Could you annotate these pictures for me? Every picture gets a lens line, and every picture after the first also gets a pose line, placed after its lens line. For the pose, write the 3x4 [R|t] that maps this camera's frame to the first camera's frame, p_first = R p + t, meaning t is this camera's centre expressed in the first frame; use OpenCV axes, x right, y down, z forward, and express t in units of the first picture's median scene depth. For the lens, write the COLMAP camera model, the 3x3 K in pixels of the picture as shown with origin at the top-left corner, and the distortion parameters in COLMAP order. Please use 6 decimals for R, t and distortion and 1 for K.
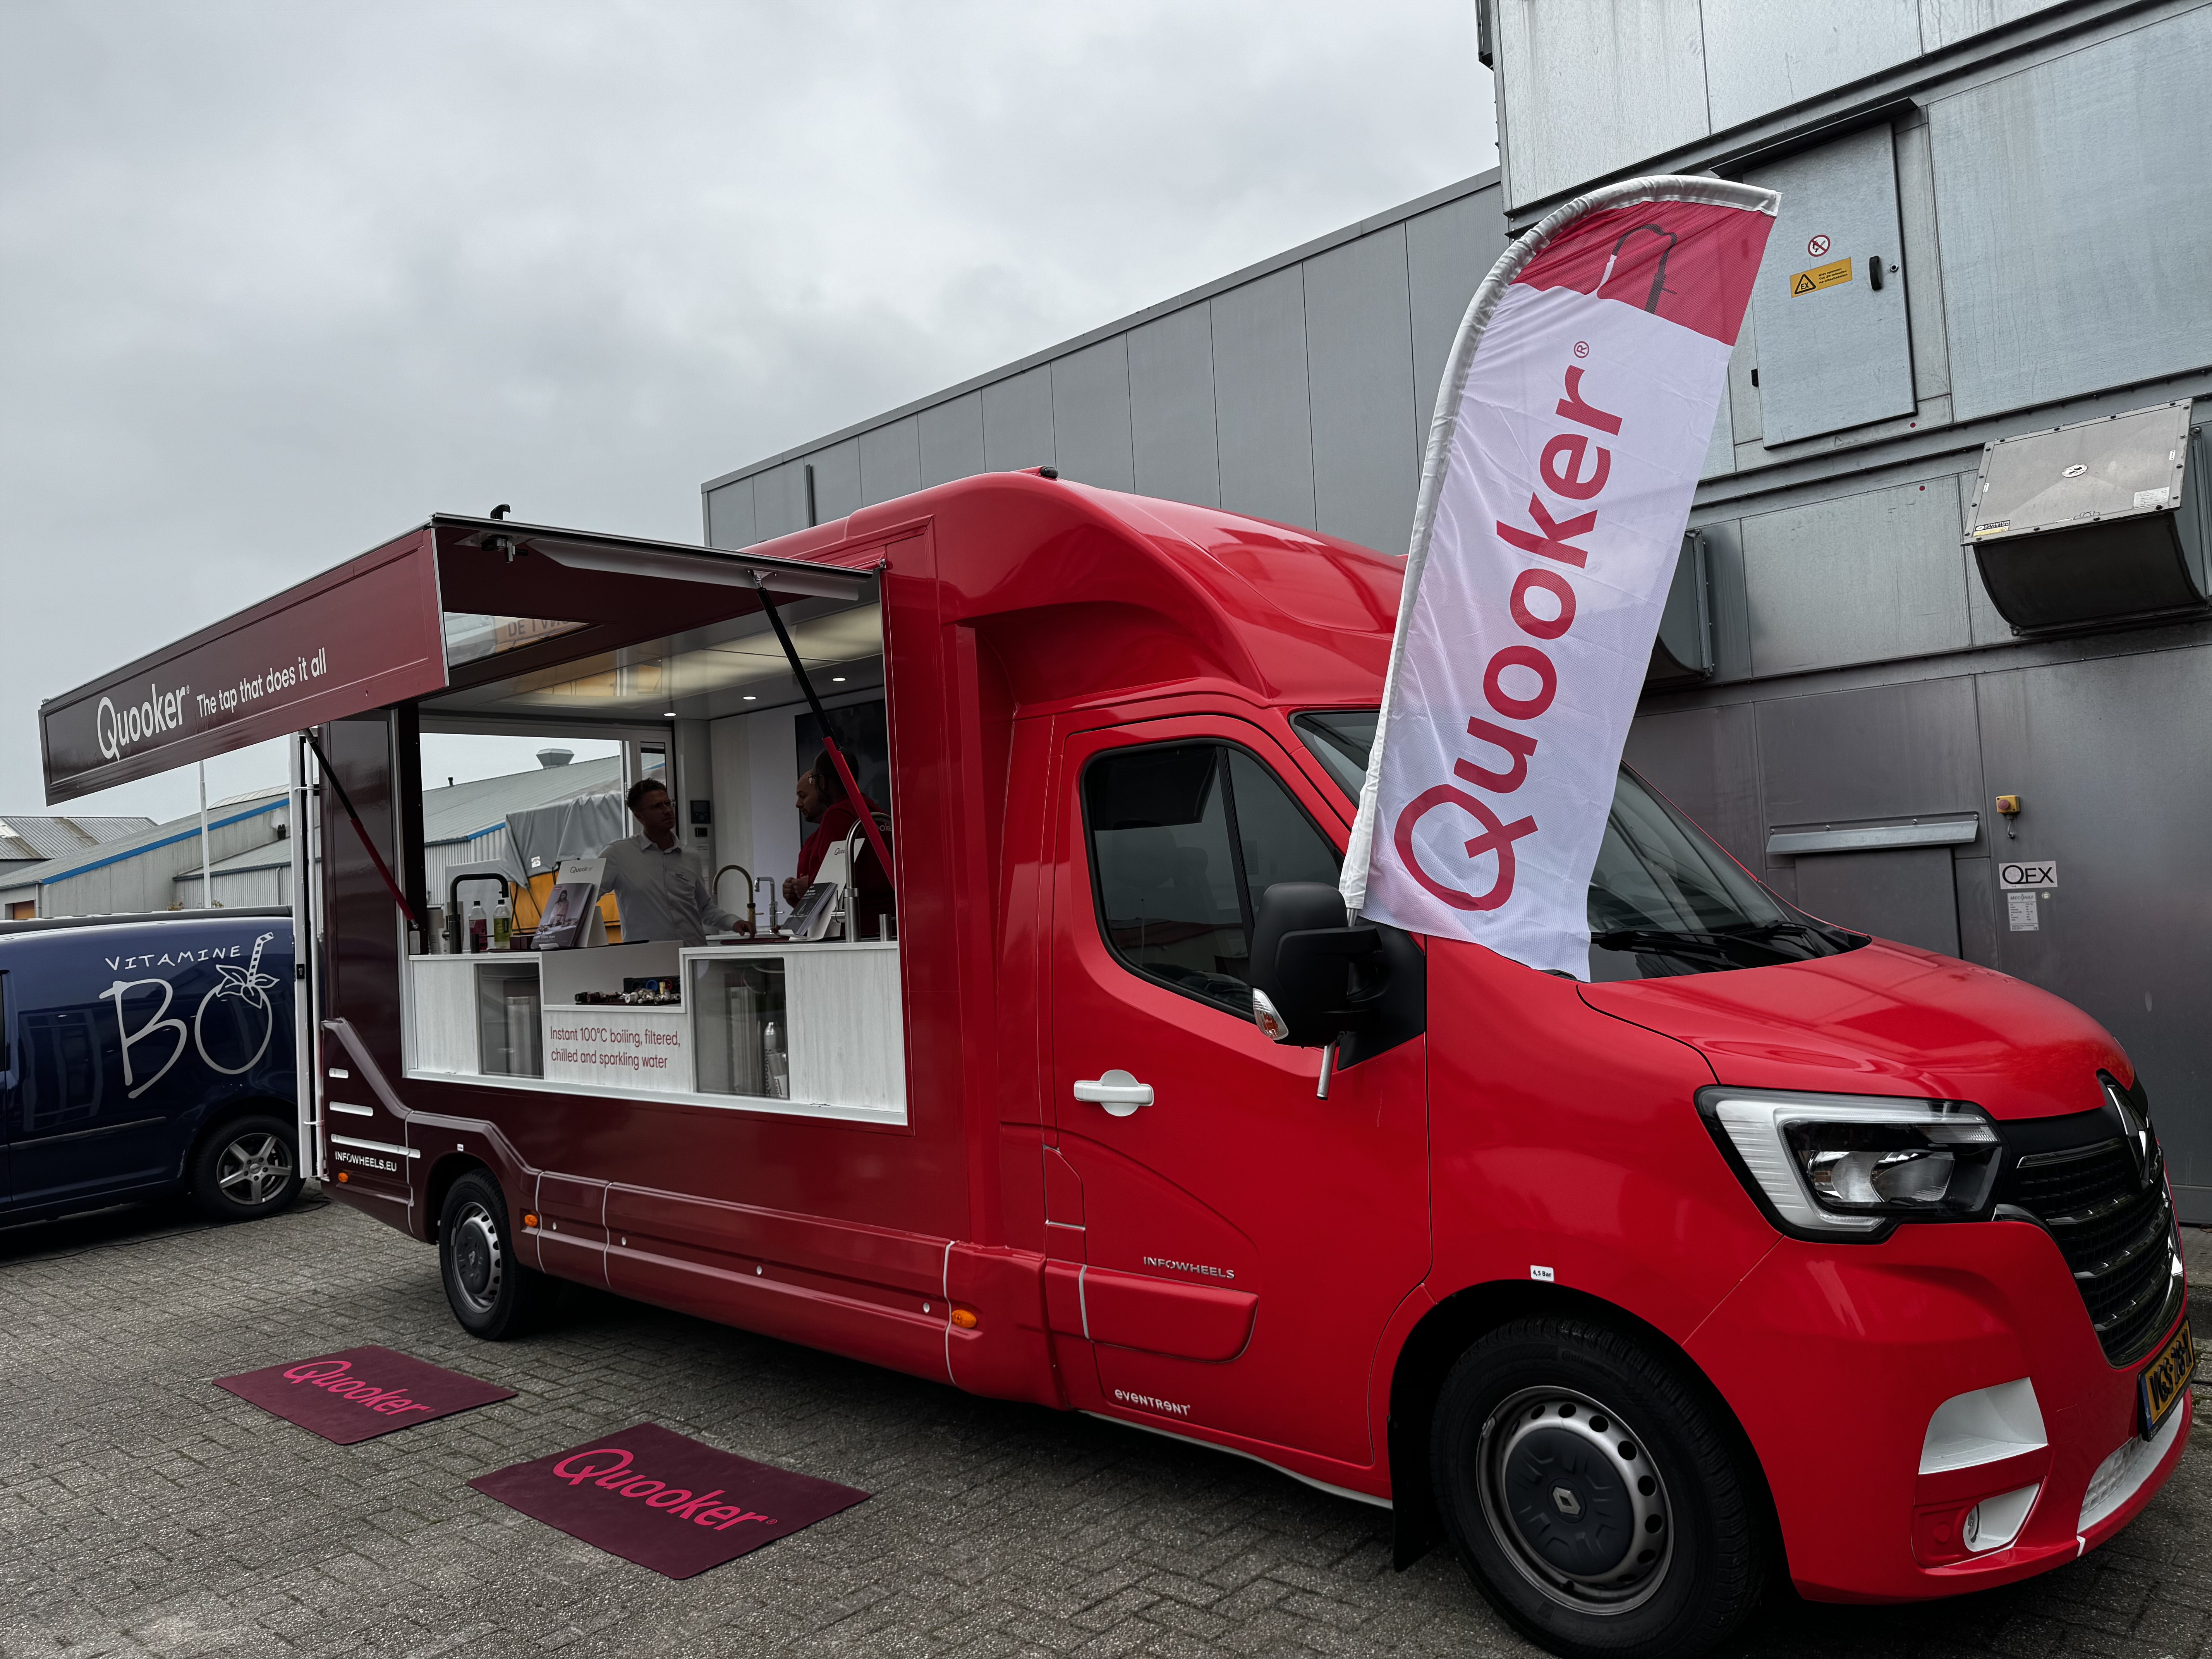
lens RADIAL K [[1550.4, 0, 1110.0], [0, 1550.4, 818.2], [0, 0, 1]] dist [0.000339, -0.005709]
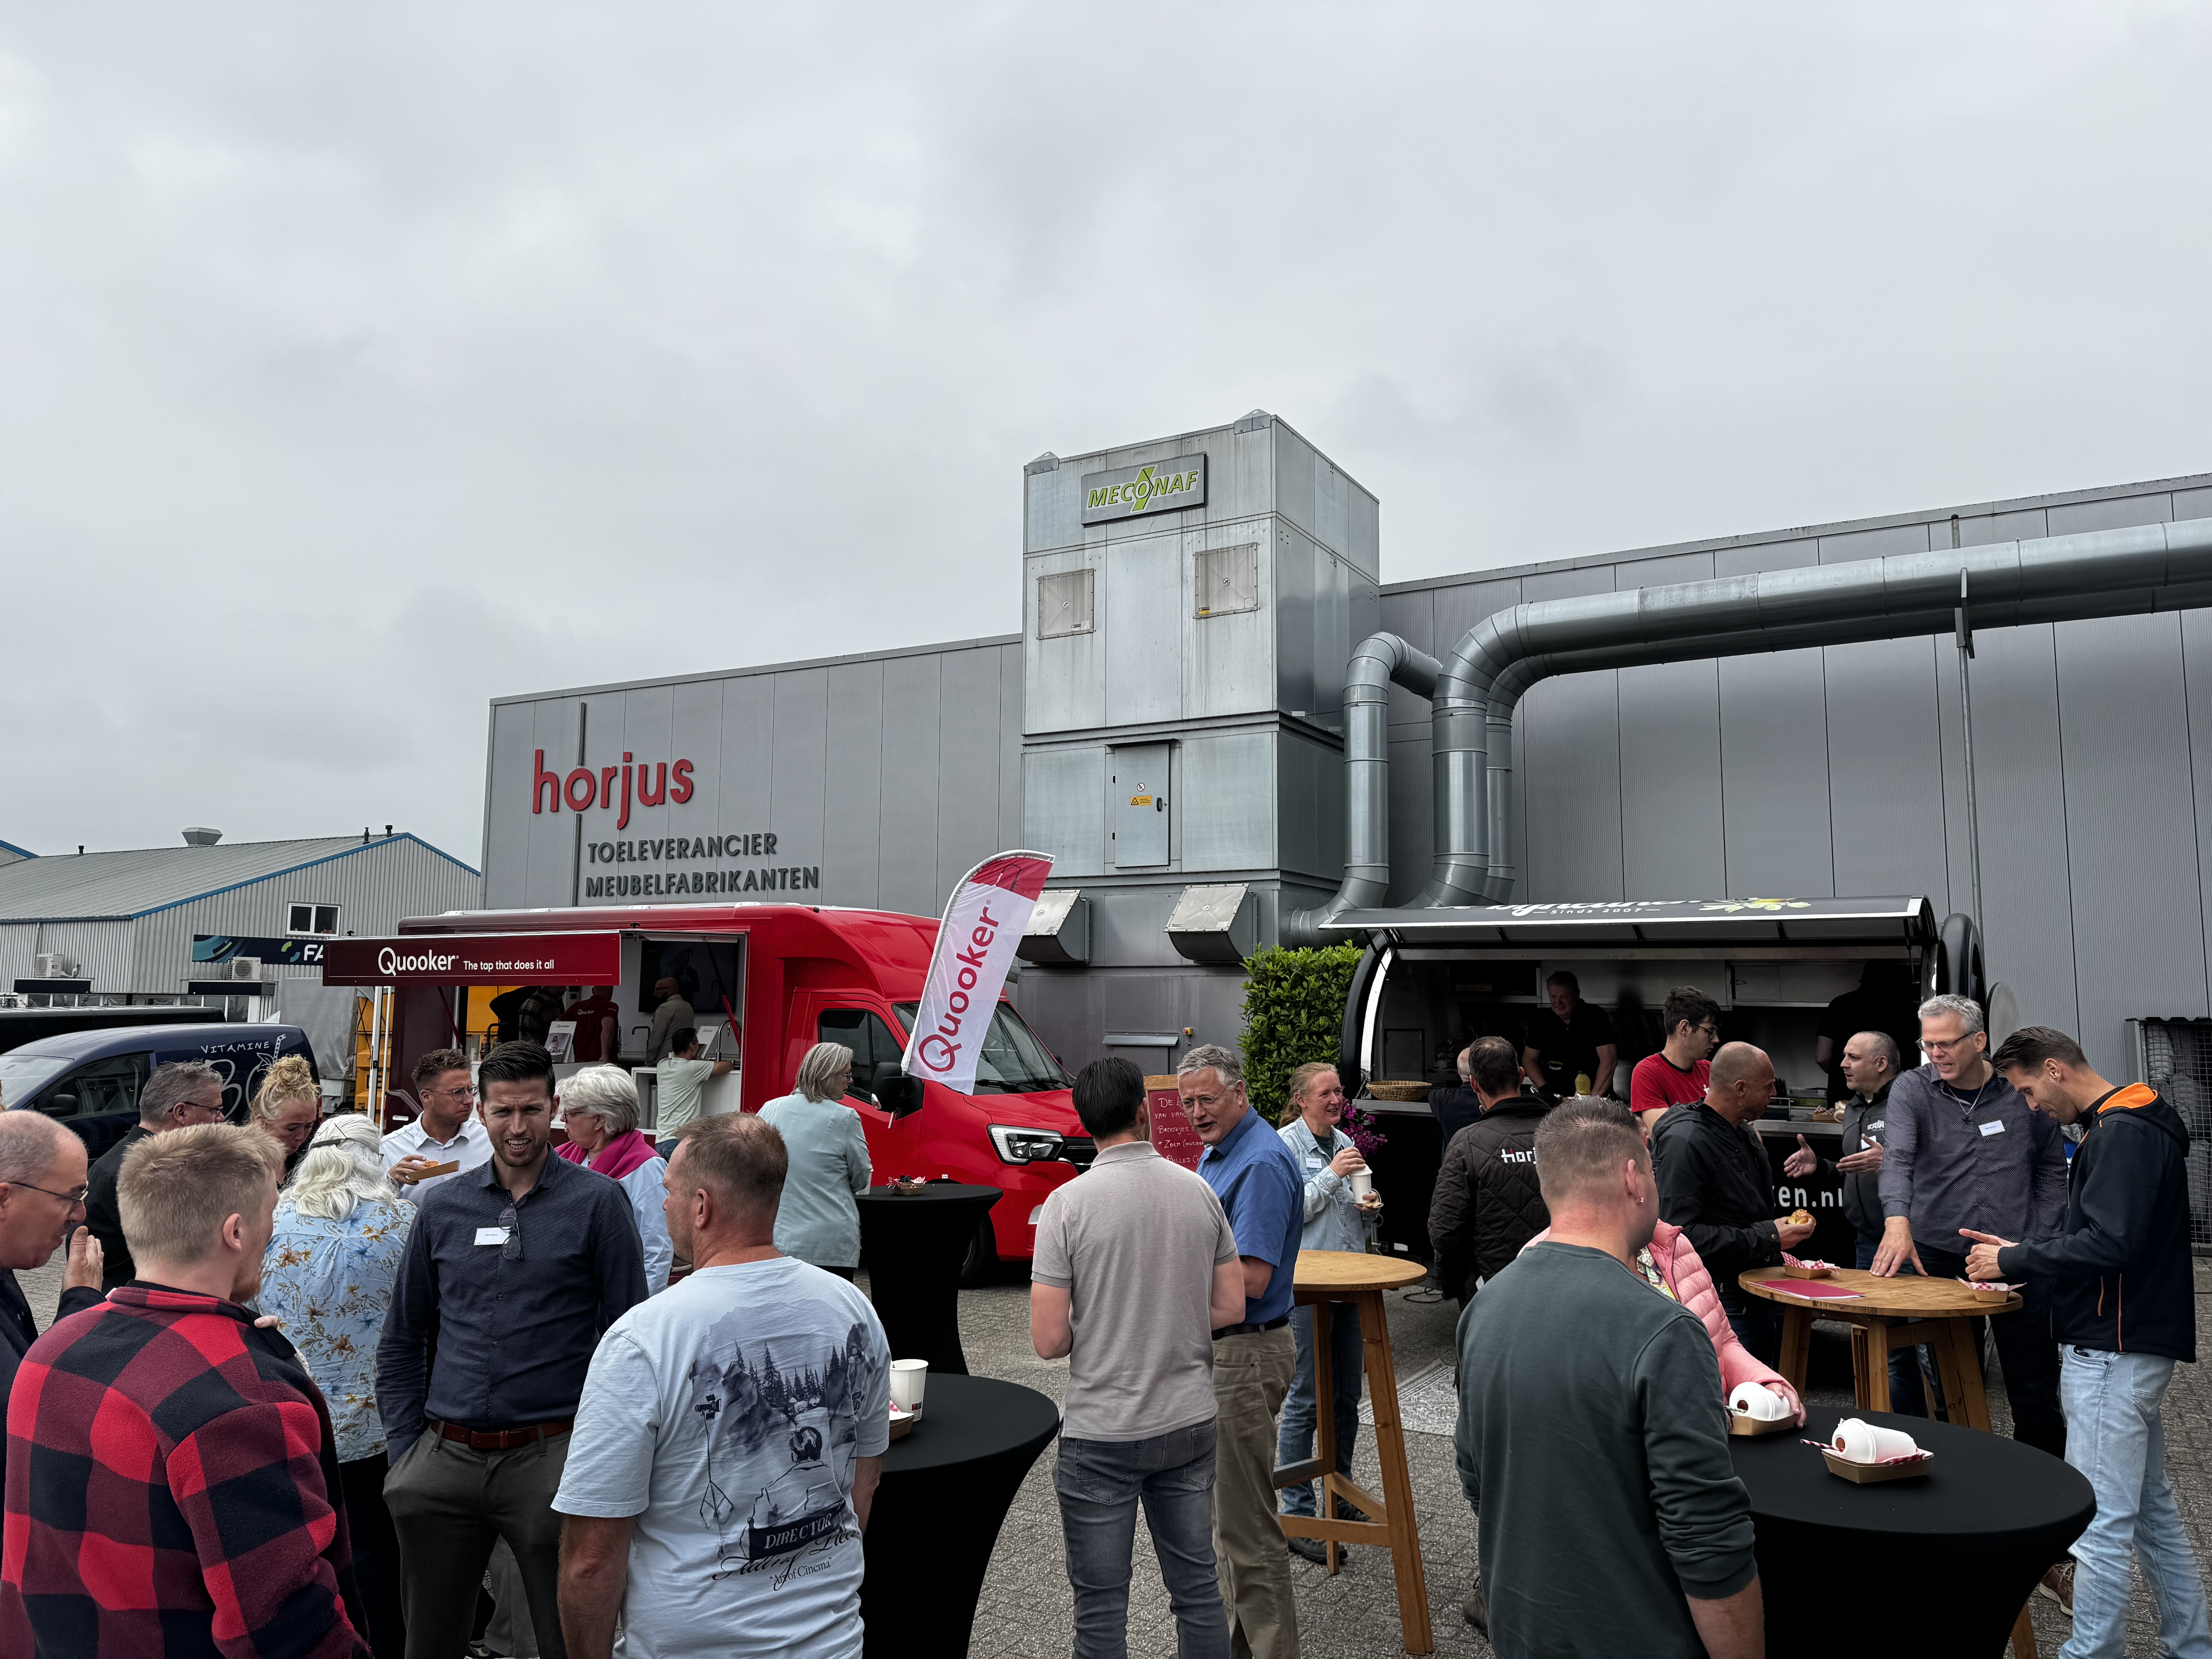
lens RADIAL K [[1550.4, 0, 1125.7], [0, 1550.4, 835.1], [0, 0, 1]] dist [0.000339, -0.005709]
pose [[0.968371, 0.084307, 0.234841, -0.180893], [-0.070180, 0.995221, -0.067892, -0.222582], [-0.239443, 0.049264, 0.969660, -2.096583]]
